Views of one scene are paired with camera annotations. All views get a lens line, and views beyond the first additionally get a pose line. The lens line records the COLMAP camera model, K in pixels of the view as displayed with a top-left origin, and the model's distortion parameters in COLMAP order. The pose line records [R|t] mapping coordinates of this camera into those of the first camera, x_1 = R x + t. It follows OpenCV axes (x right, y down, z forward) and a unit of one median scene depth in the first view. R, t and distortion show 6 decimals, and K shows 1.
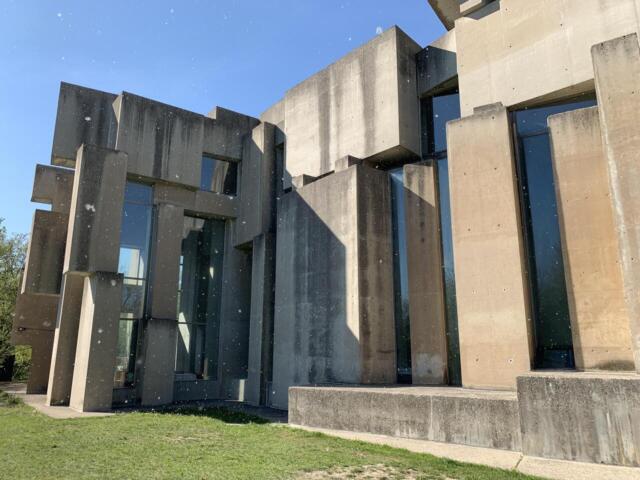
lens RADIAL K [[482.7, 0, 317.8], [0, 482.7, 239.8], [0, 0, 1]] dist [0.035607, -0.046754]
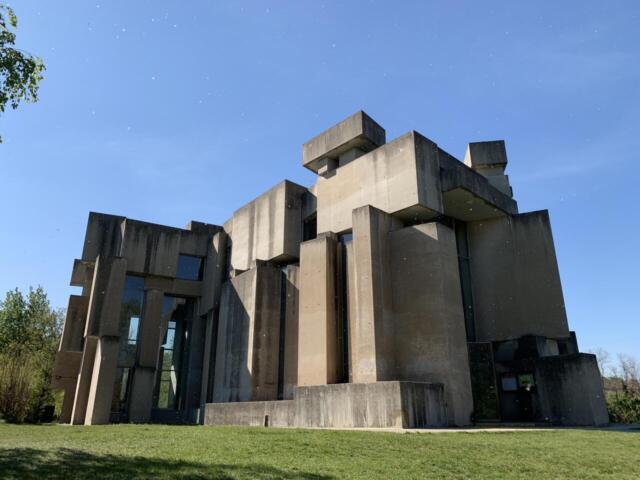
lens RADIAL K [[482.7, 0, 315.5], [0, 482.7, 236.6], [0, 0, 1]] dist [0.035607, -0.046754]
pose [[0.996649, -0.030088, -0.076063, 0.361896], [0.019994, 0.991293, -0.130147, -0.034893], [0.079317, 0.128190, 0.988573, -0.550910]]
